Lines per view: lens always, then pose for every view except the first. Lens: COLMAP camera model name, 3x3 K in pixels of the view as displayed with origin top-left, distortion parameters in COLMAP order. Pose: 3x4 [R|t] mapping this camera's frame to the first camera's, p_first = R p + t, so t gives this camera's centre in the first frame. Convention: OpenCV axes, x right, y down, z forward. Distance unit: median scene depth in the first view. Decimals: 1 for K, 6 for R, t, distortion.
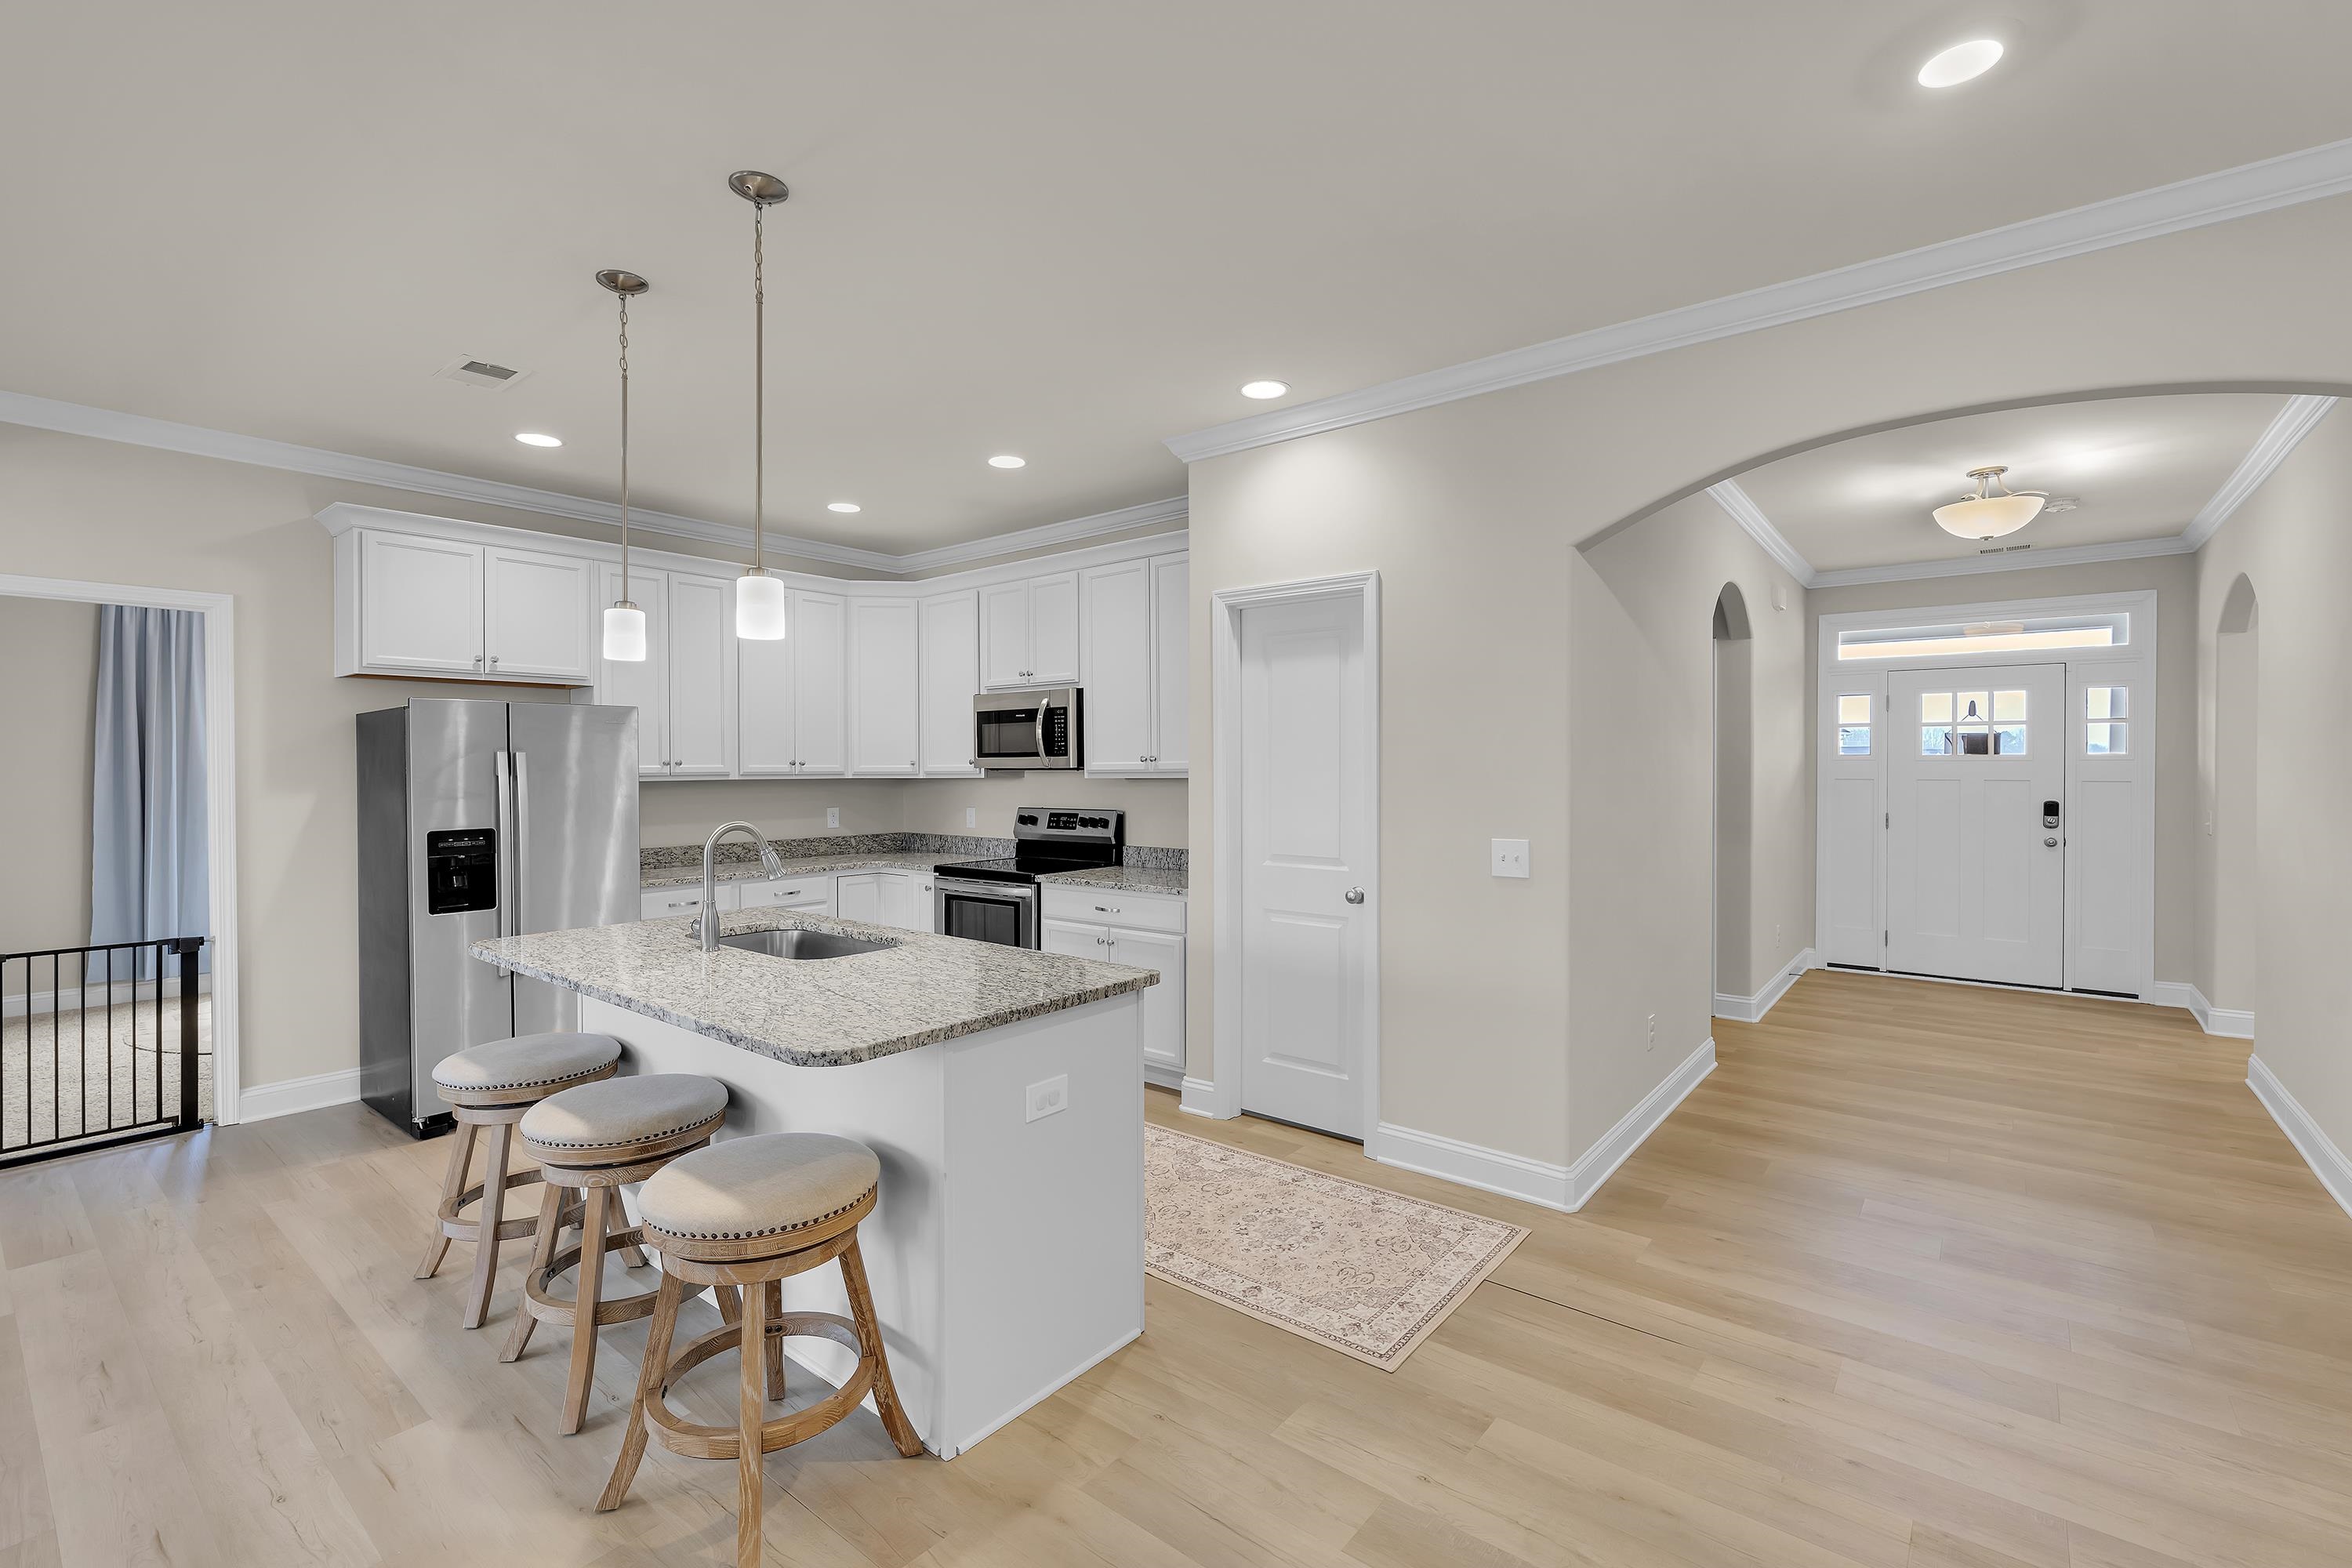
lens RADIAL K [[1021.2, 0, 1175.2], [0, 1021.2, 771.5], [0, 0, 1]] dist [-0.004340, -0.001005]
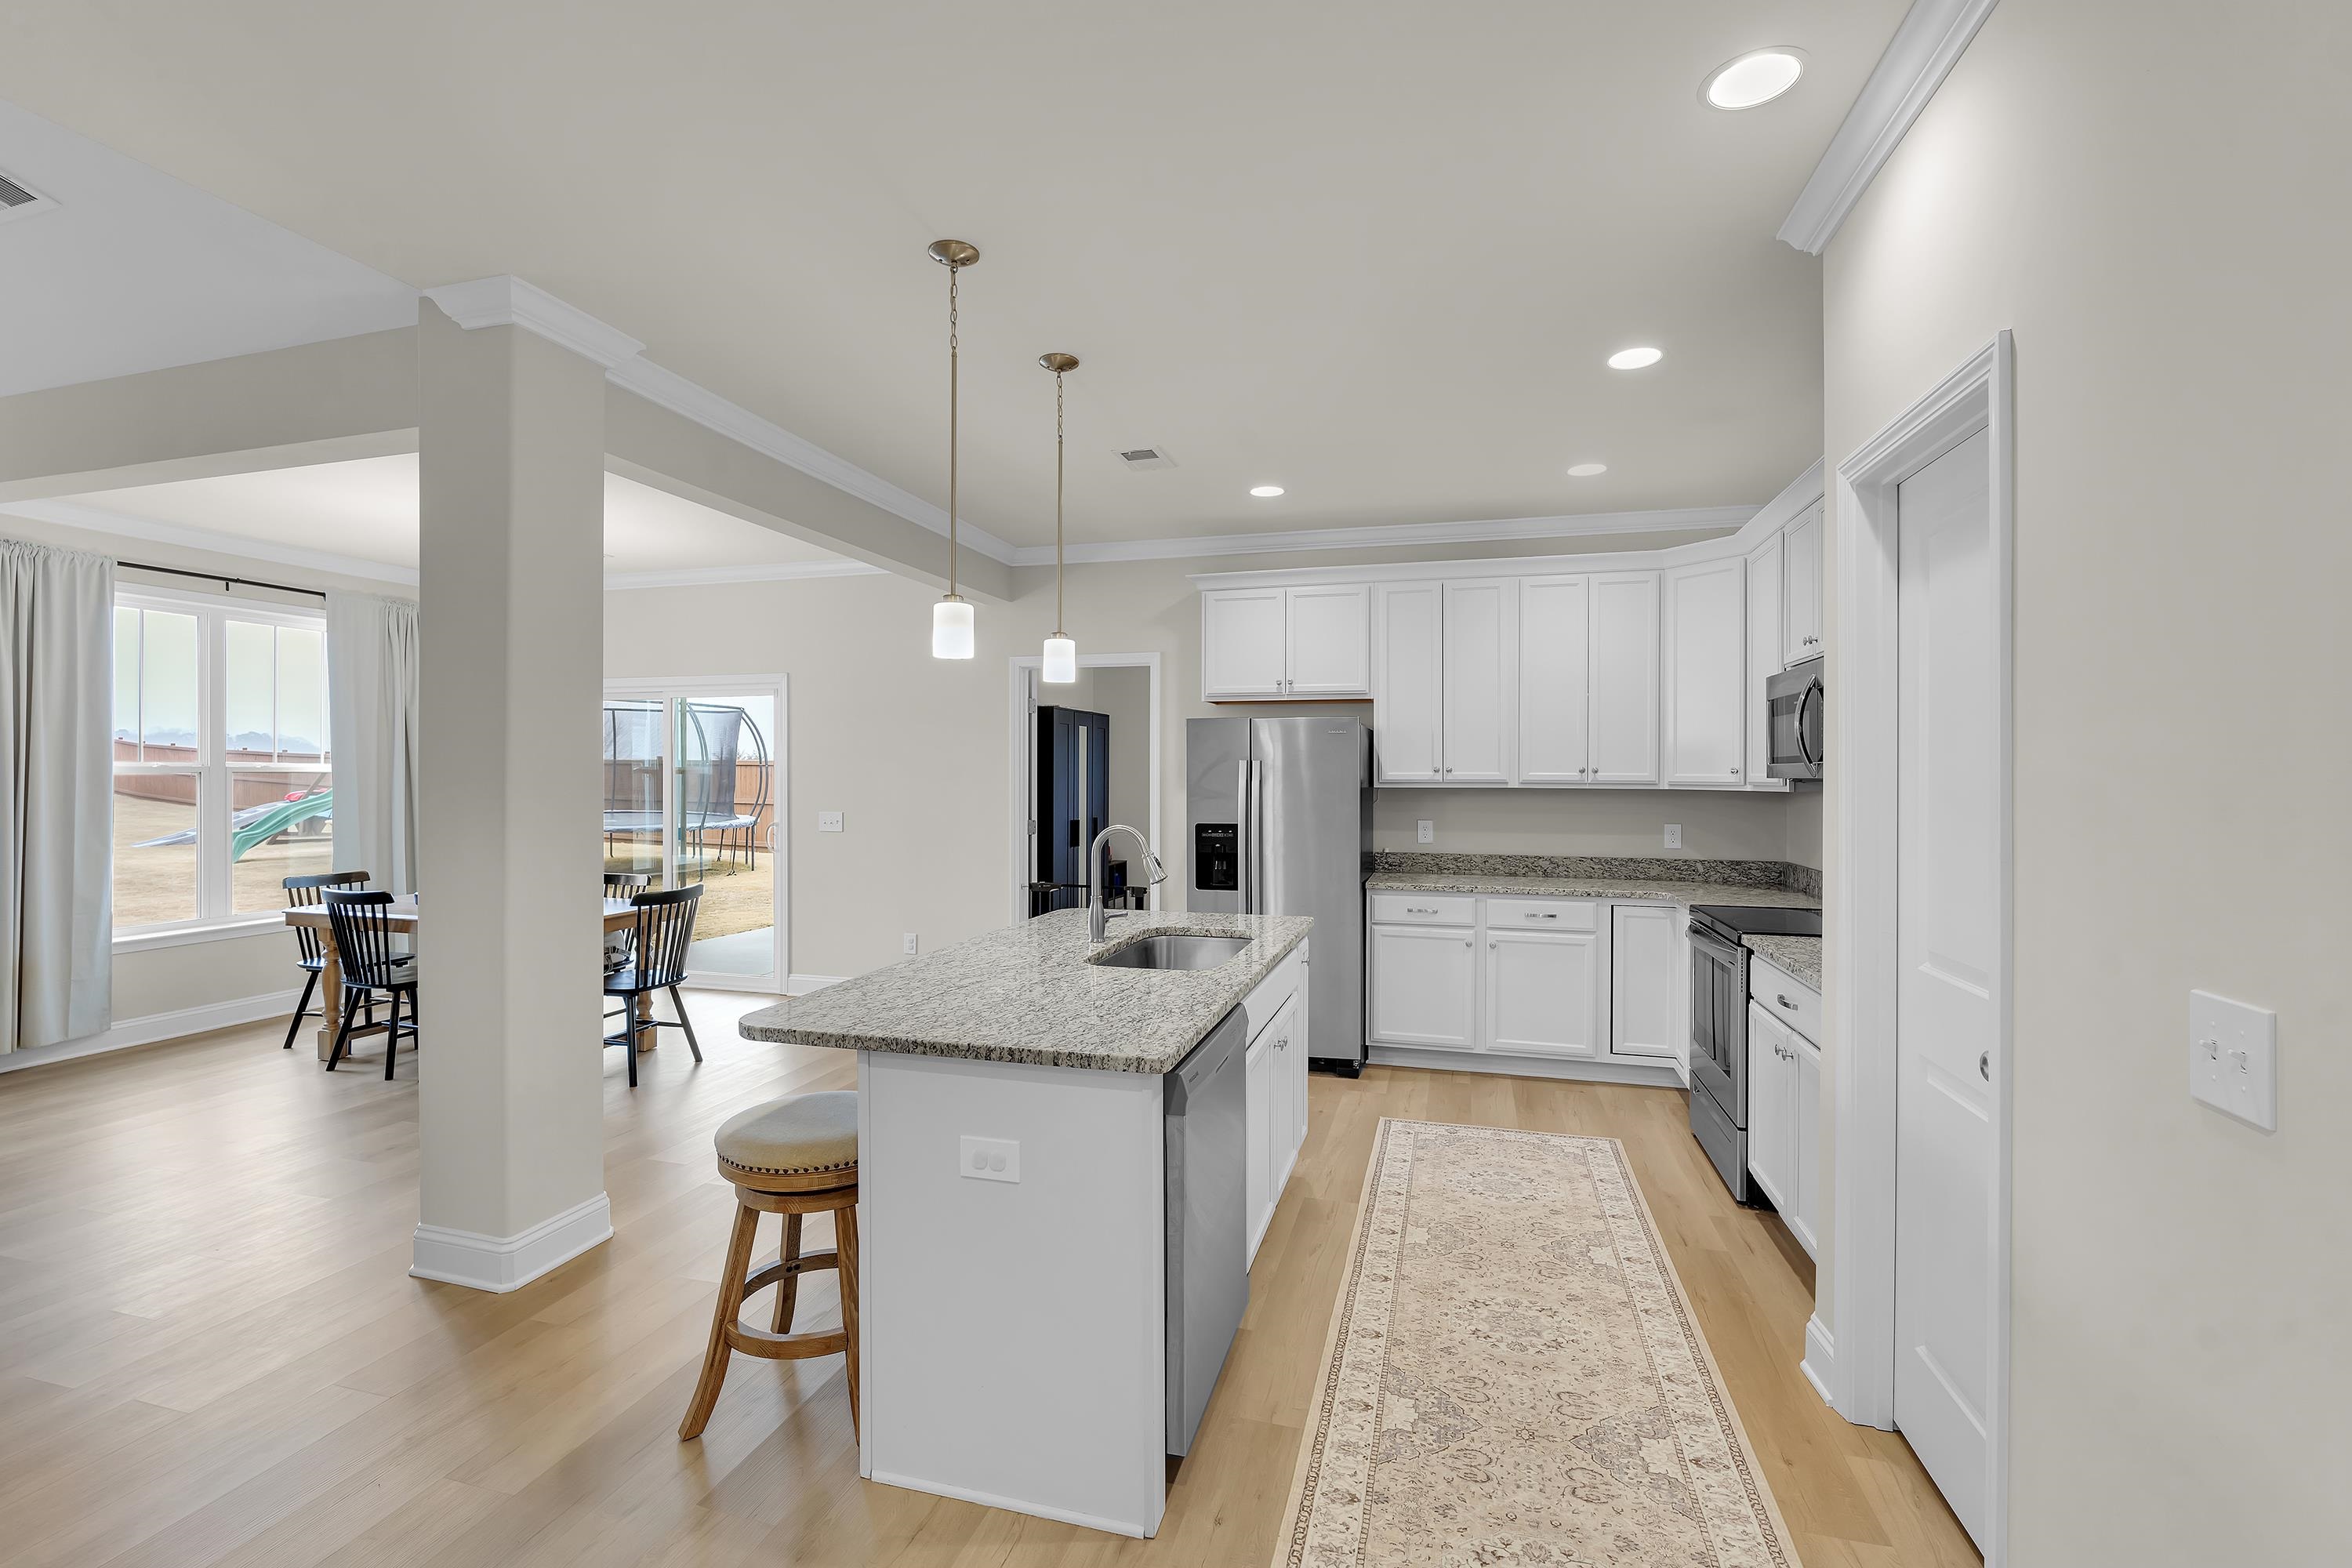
lens RADIAL K [[1021.2, 0, 1180.0], [0, 1021.2, 772.9], [0, 0, 1]] dist [-0.004340, -0.001005]
pose [[0.399496, 0.005056, -0.916721, 0.416091], [-0.010272, 0.999947, 0.001038, -0.004984], [0.916678, 0.009001, 0.399526, 0.458676]]
